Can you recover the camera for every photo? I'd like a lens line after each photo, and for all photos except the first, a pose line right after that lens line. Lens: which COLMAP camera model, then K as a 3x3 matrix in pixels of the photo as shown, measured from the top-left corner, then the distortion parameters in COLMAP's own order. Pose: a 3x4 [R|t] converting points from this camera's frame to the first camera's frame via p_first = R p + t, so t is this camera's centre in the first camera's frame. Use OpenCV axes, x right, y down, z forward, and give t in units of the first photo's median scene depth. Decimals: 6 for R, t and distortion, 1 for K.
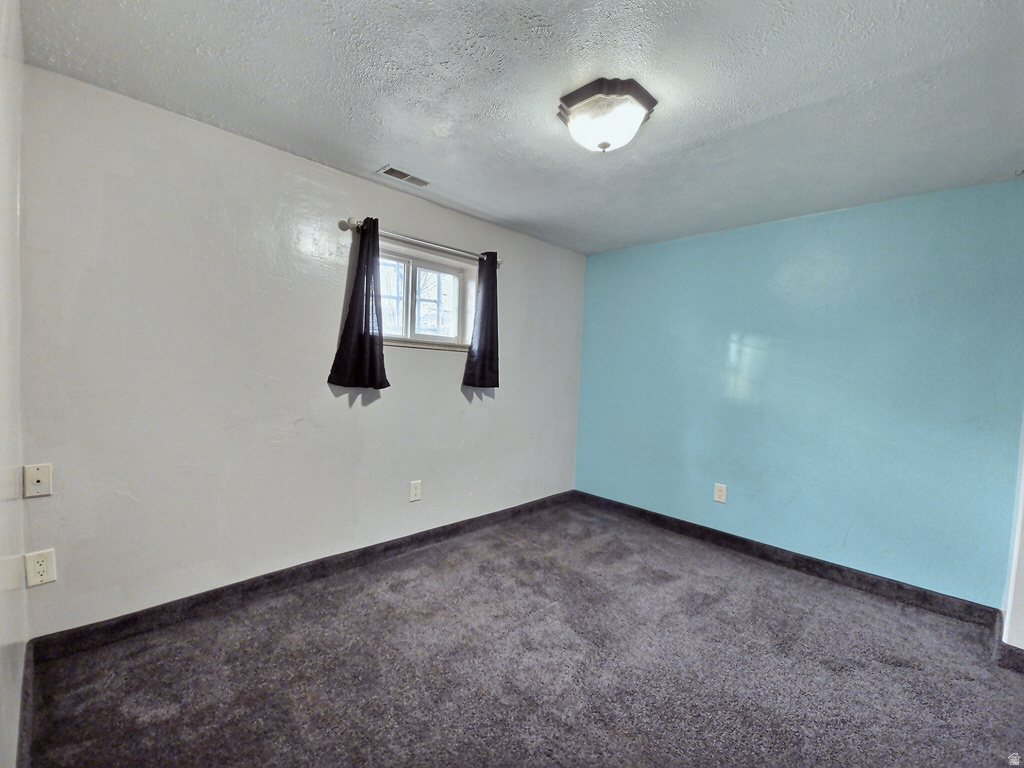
lens RADIAL K [[453.2, 0, 508.3], [0, 453.2, 387.6], [0, 0, 1]] dist [-0.002128, -0.001586]
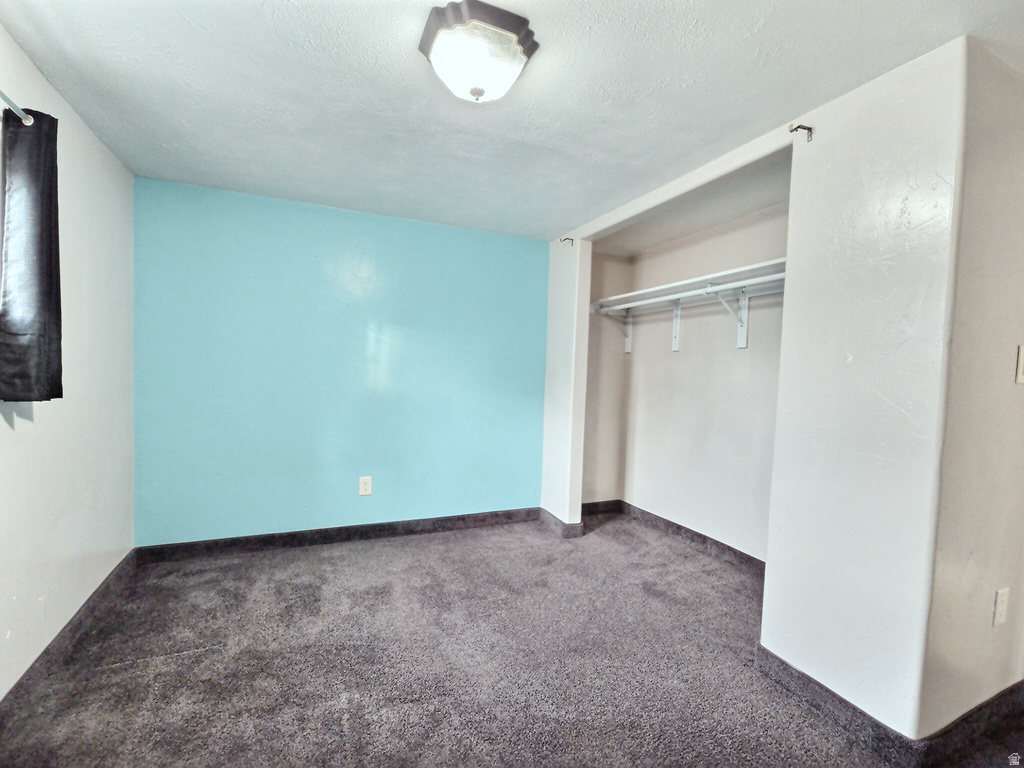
lens RADIAL K [[453.2, 0, 505.7], [0, 453.2, 386.3], [0, 0, 1]] dist [-0.002128, -0.001586]
pose [[0.348108, -0.065642, 0.935153, -0.350610], [0.026085, 0.997837, 0.060332, -0.033592], [-0.937091, 0.003392, 0.349068, 0.413468]]
